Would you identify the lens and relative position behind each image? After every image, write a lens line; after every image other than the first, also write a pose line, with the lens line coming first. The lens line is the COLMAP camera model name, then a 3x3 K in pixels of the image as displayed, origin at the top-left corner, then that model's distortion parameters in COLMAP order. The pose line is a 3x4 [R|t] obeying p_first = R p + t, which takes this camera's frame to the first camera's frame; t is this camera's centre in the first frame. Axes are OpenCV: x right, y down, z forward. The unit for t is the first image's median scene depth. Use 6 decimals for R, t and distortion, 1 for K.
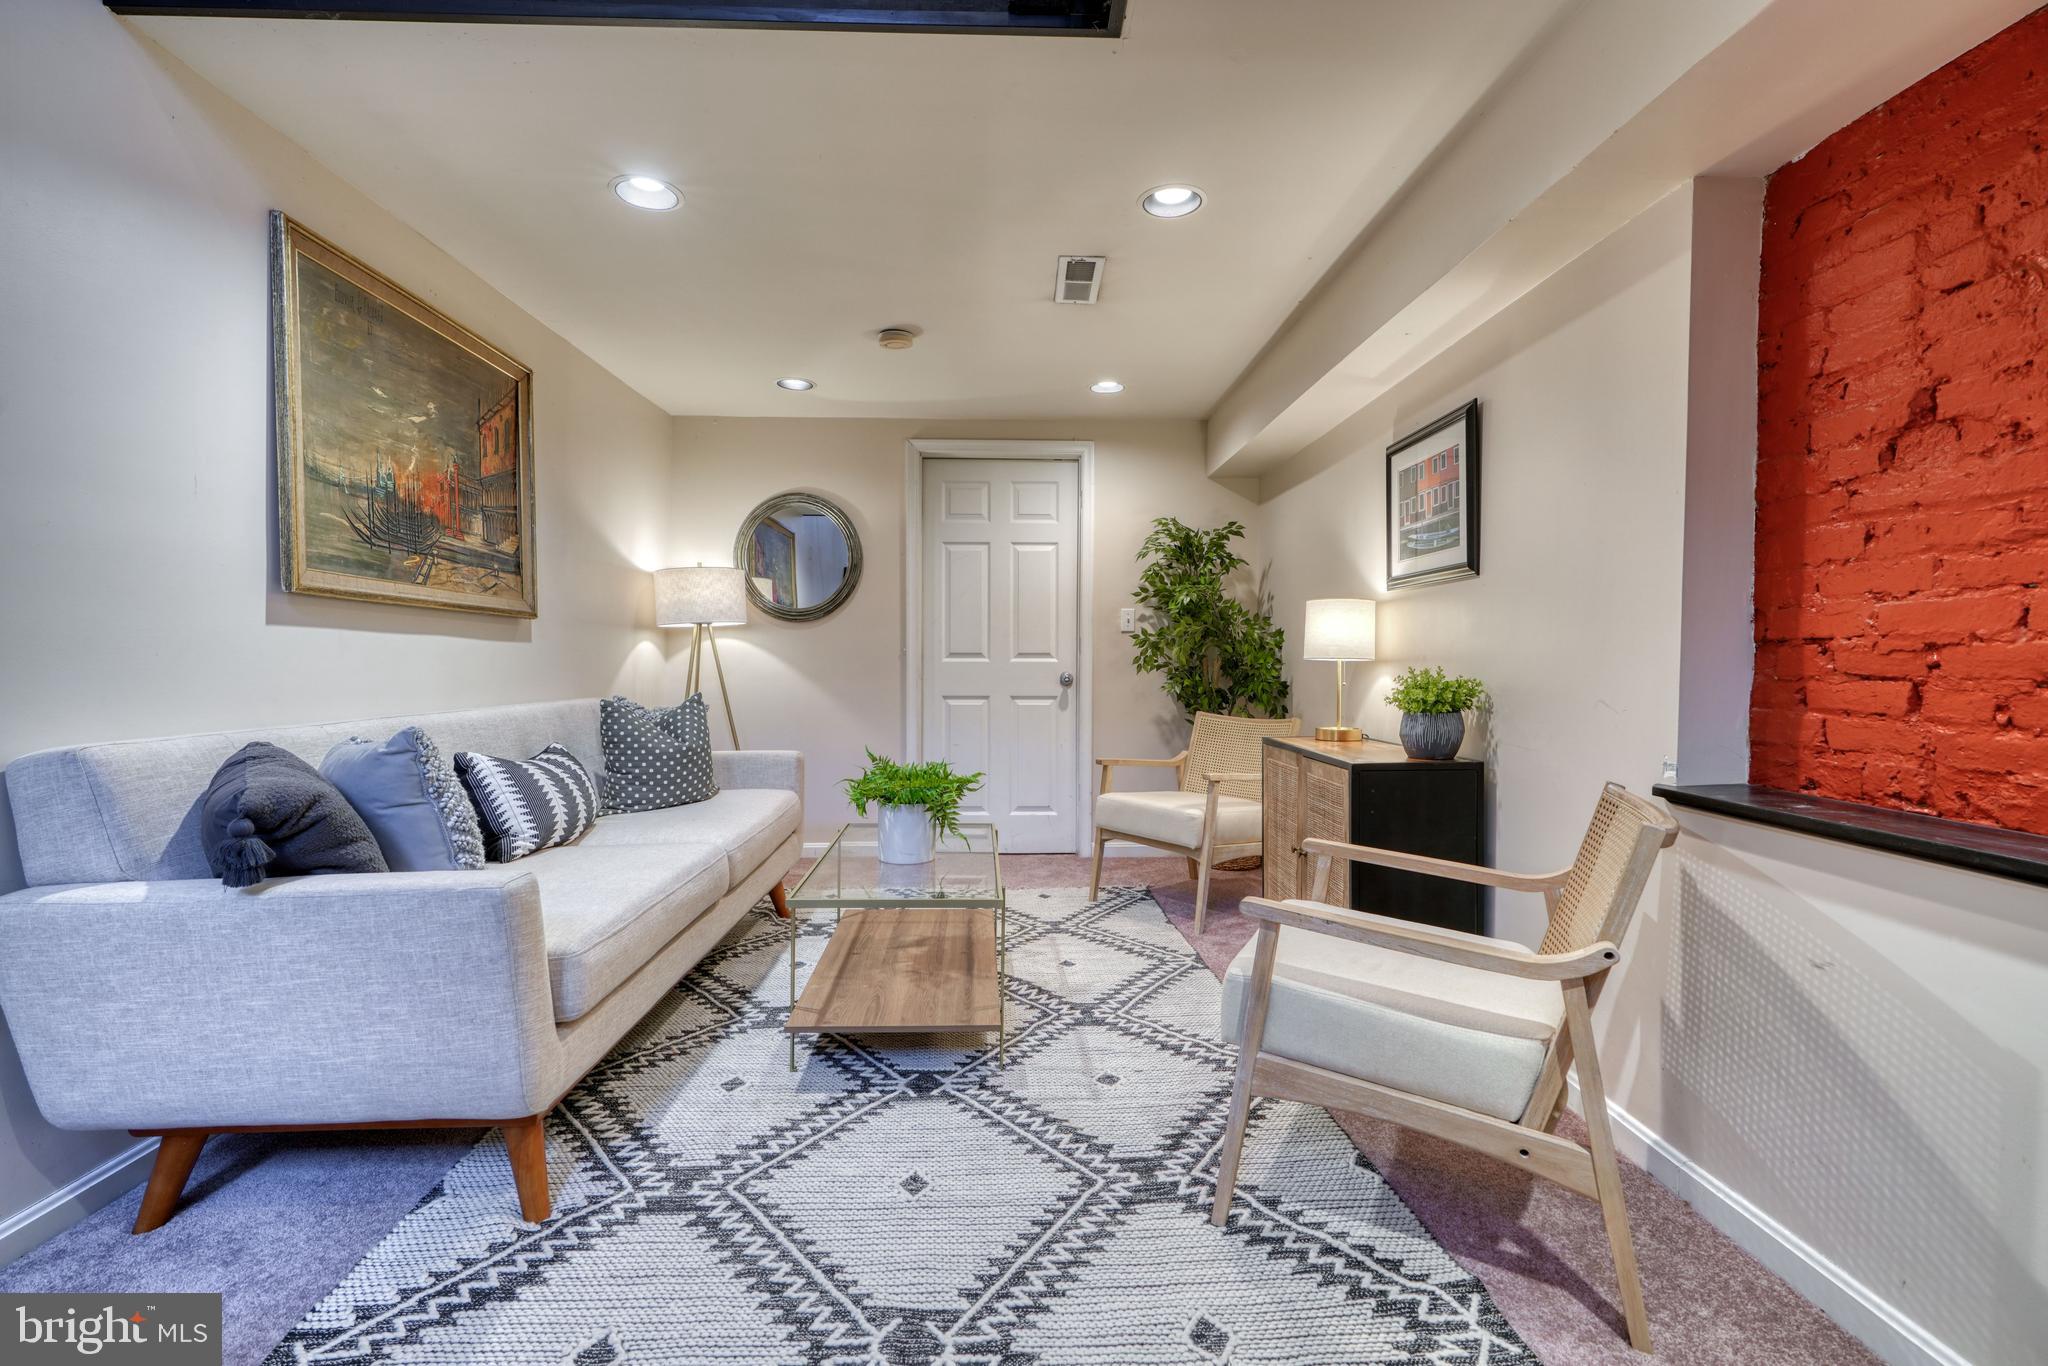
lens RADIAL K [[936.3, 0, 1029.3], [0, 936.3, 676.9], [0, 0, 1]] dist [-0.010373, 0.003560]
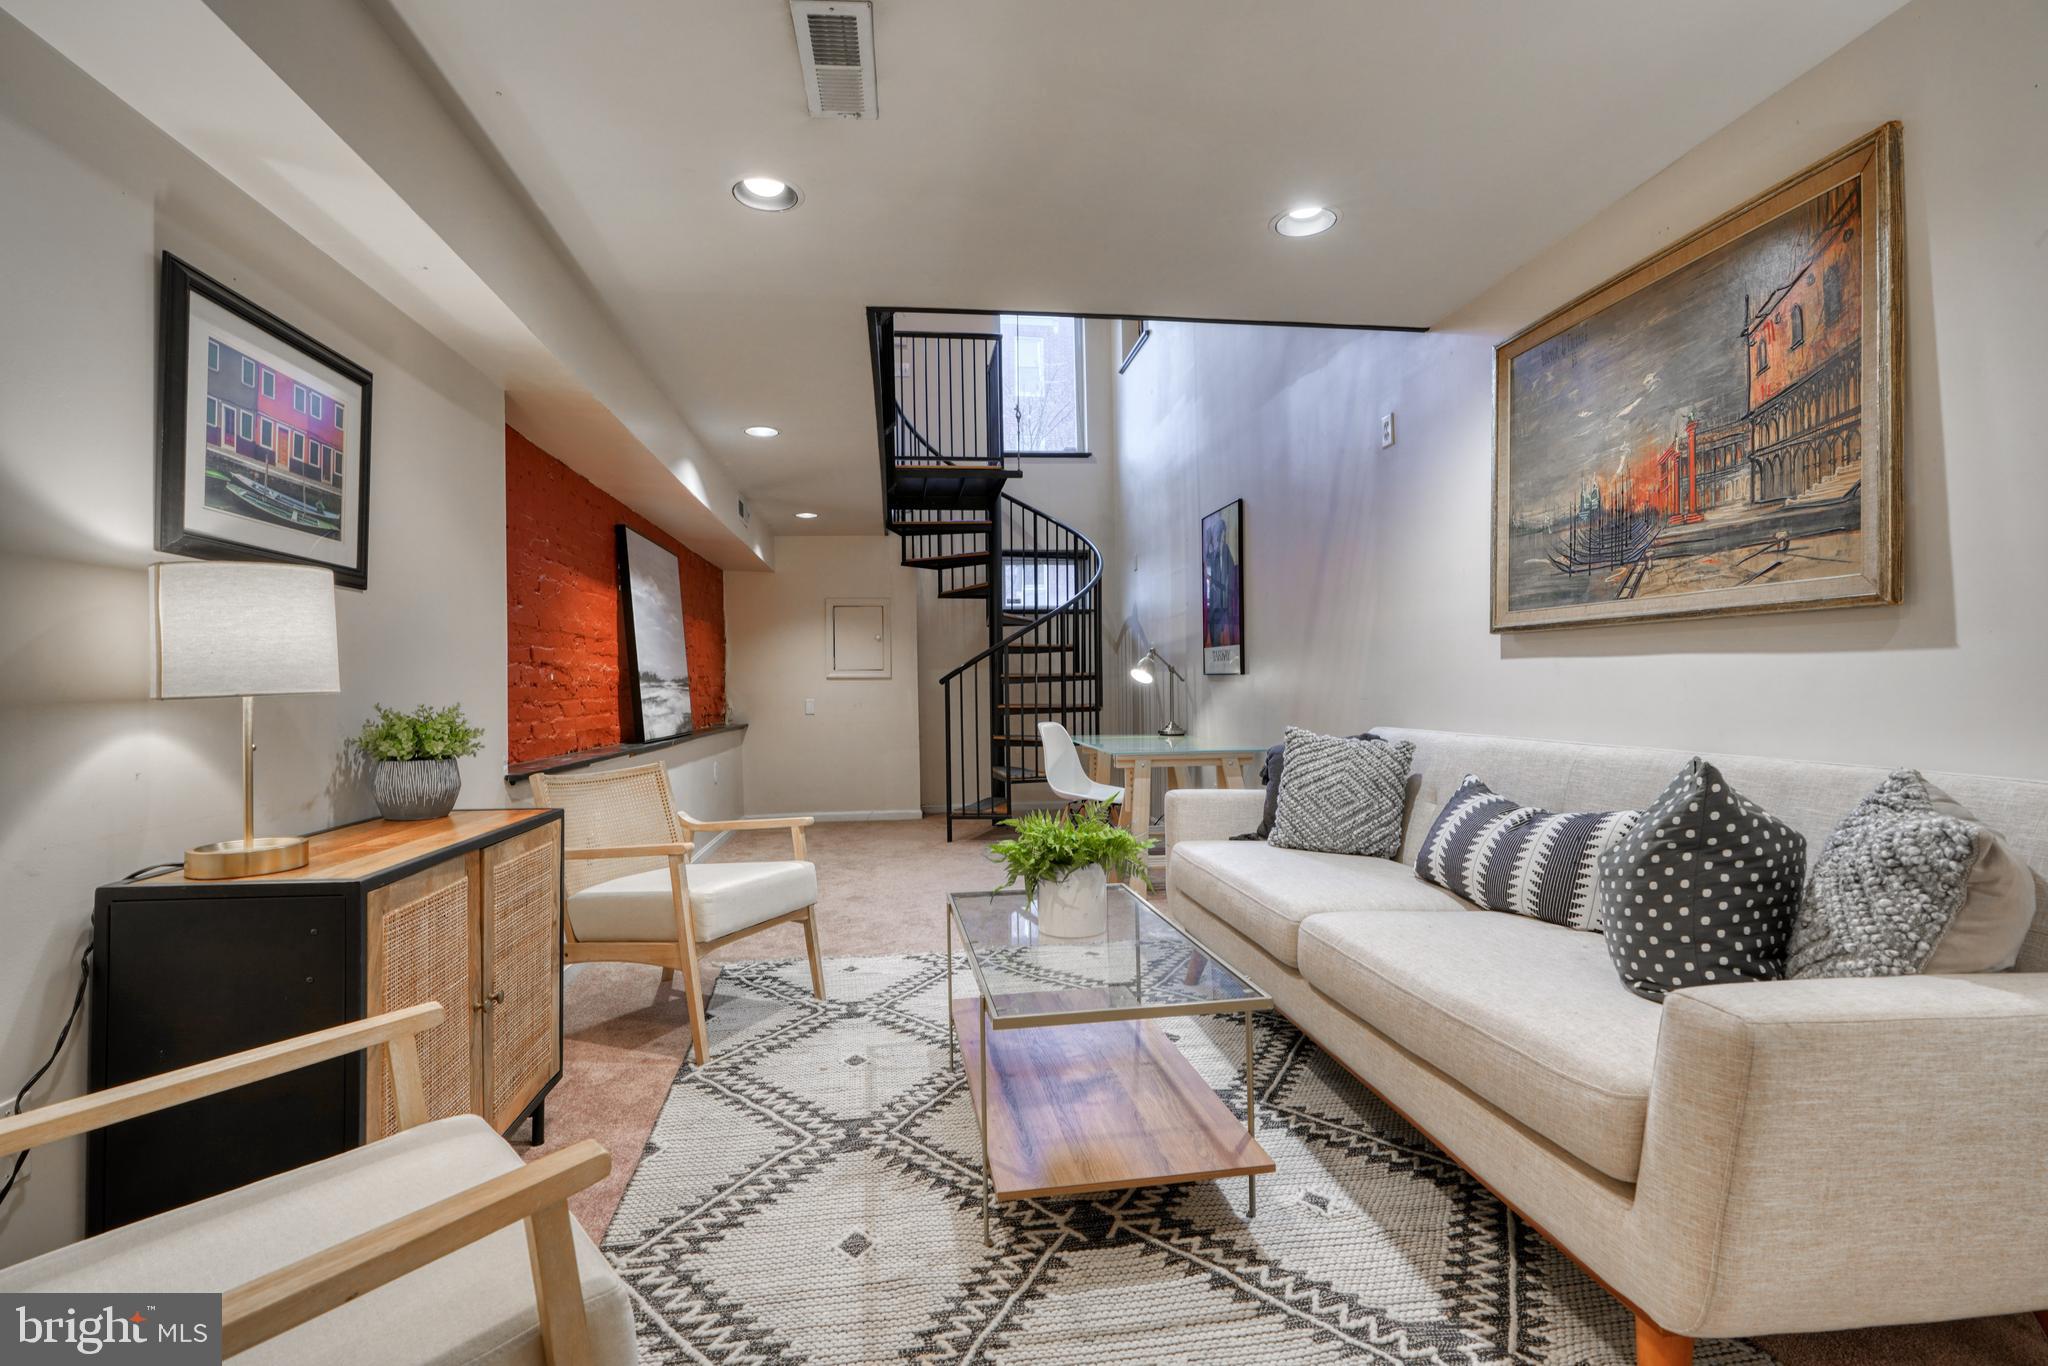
lens RADIAL K [[936.3, 0, 1022.6], [0, 936.3, 676.8], [0, 0, 1]] dist [-0.010373, 0.003560]
pose [[-0.994670, 0.006931, -0.102873, -0.003573], [0.006303, 0.999959, 0.006432, -0.036599], [0.102913, 0.005749, -0.994674, 1.857394]]
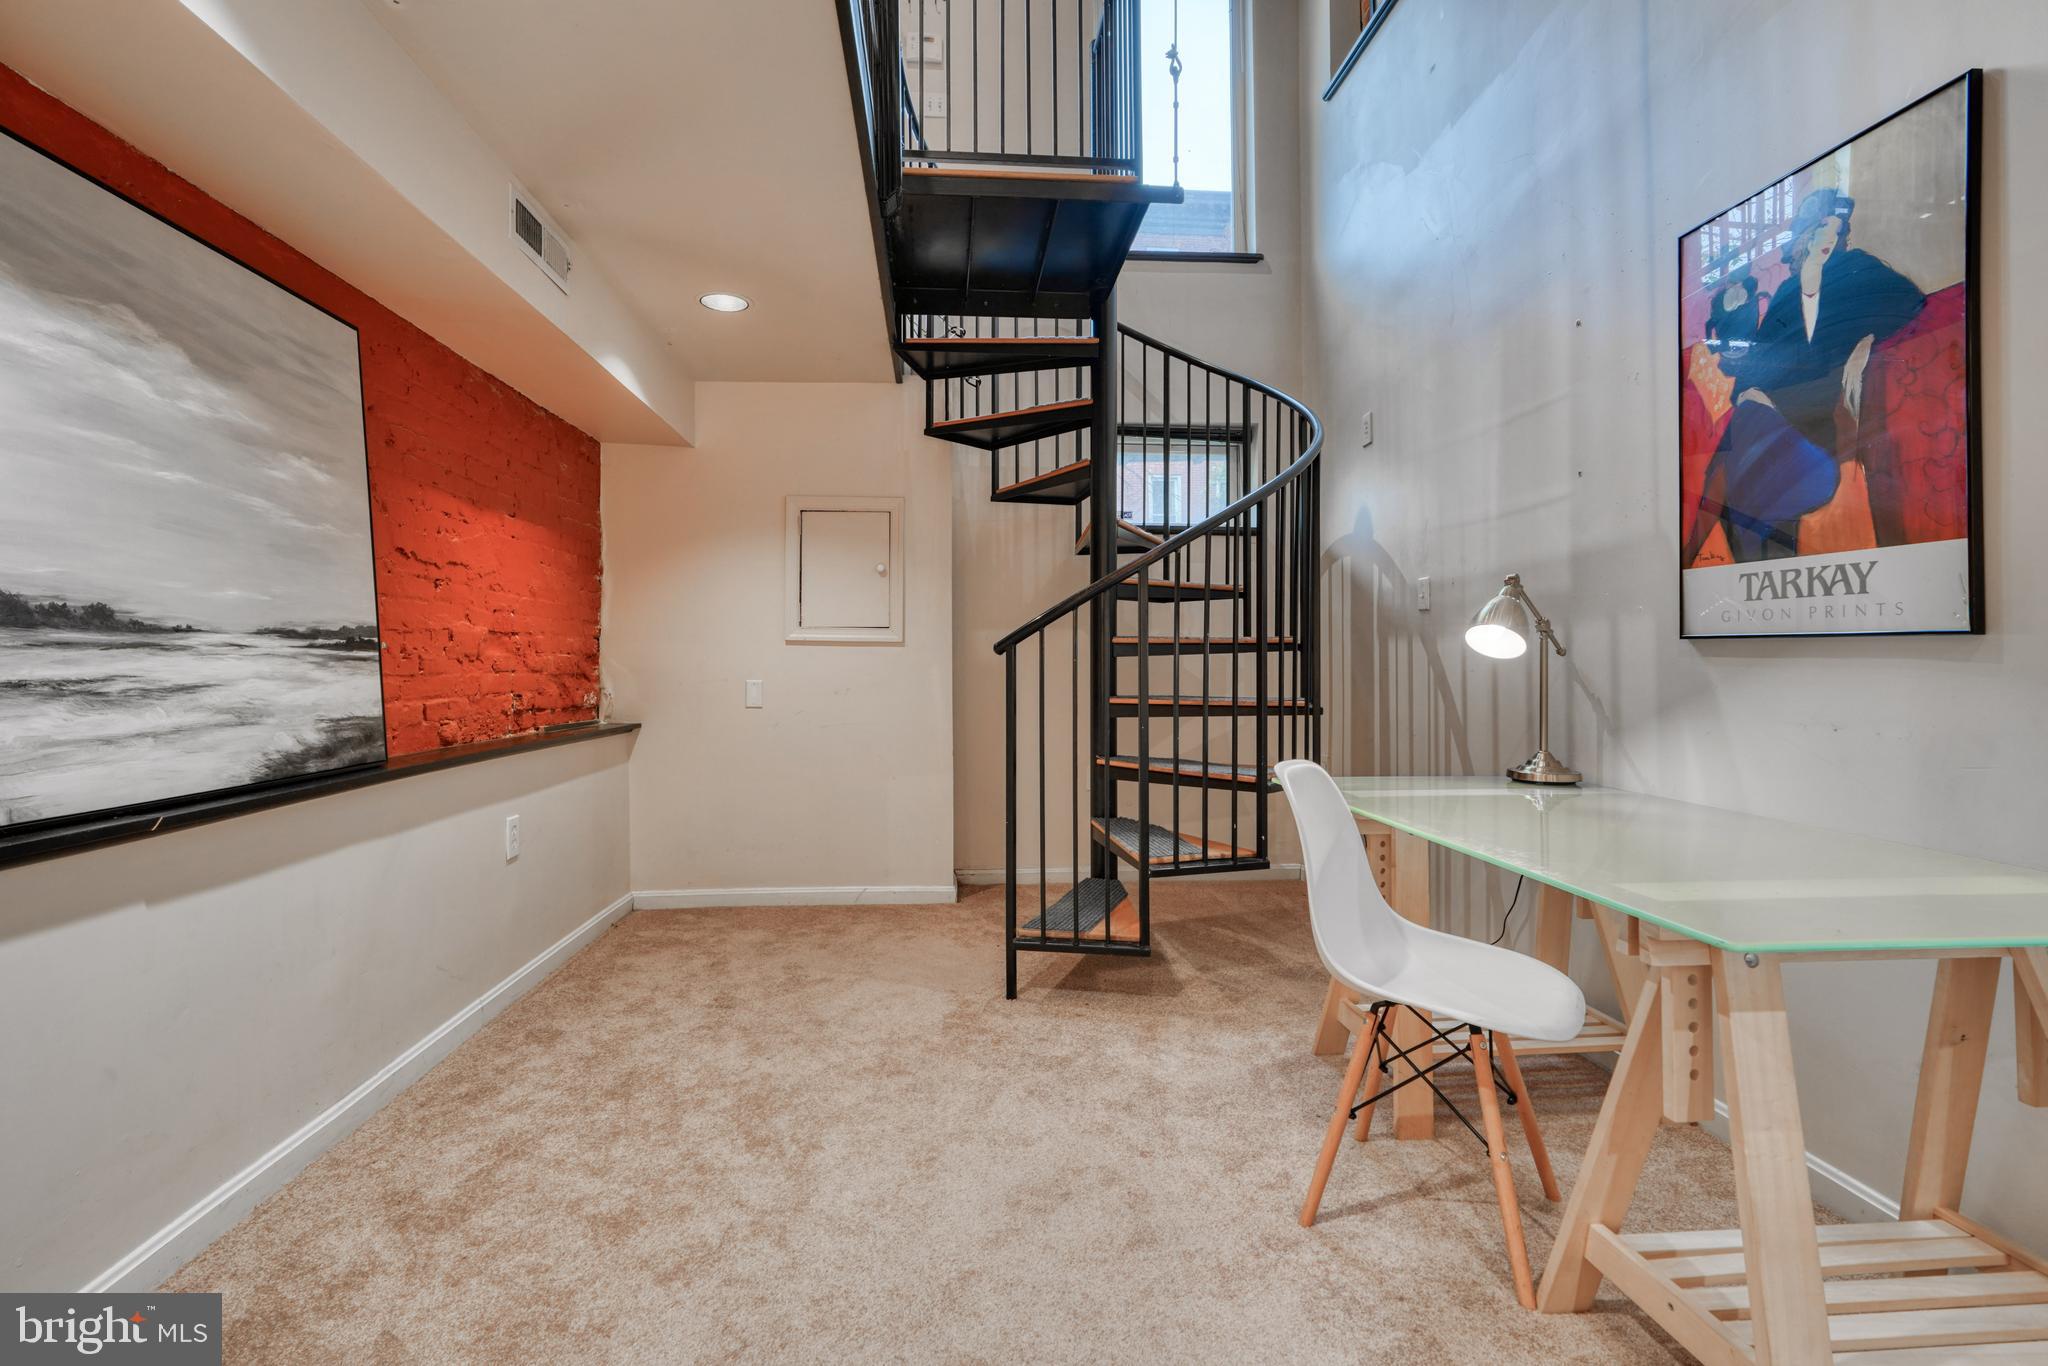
lens RADIAL K [[936.3, 0, 1033.3], [0, 936.3, 660.7], [0, 0, 1]] dist [-0.010373, 0.003560]
pose [[-0.997809, -0.006965, -0.065787, -0.012008], [-0.007933, 0.999864, 0.014469, -0.012954], [0.065677, 0.014960, -0.997729, 0.562893]]
